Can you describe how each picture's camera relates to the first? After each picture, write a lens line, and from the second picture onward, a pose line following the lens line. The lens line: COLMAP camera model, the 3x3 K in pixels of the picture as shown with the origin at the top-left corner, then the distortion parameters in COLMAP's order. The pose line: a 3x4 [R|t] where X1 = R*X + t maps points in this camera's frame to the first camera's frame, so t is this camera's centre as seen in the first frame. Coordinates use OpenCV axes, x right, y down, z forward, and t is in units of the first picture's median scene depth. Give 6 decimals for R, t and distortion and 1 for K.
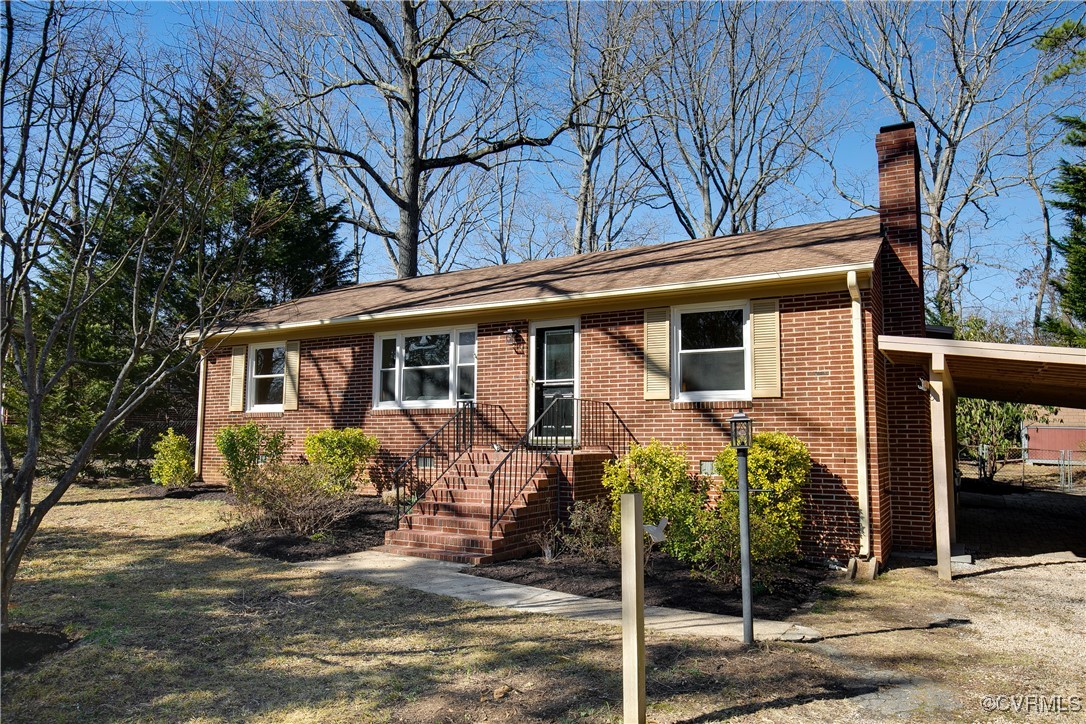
lens RADIAL K [[775.4, 0, 543.0], [0, 775.4, 362.0], [0, 0, 1]] dist [0.008806, 0.003106]
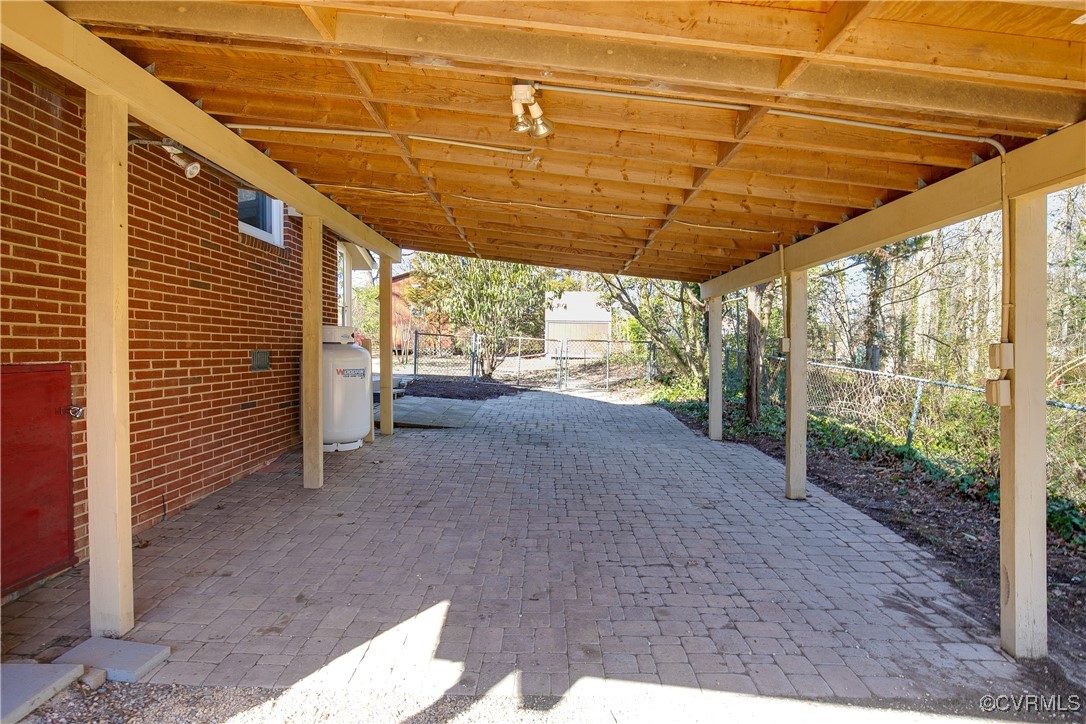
lens RADIAL K [[621.7, 0, 543.0], [0, 621.7, 362.0], [0, 0, 1]] dist [0.000760, 0.000162]
pose [[0.877488, -0.026931, 0.478842, 0.566408], [-0.034249, 0.992354, 0.118573, 0.102002], [-0.478374, -0.120446, 0.869857, 0.742568]]
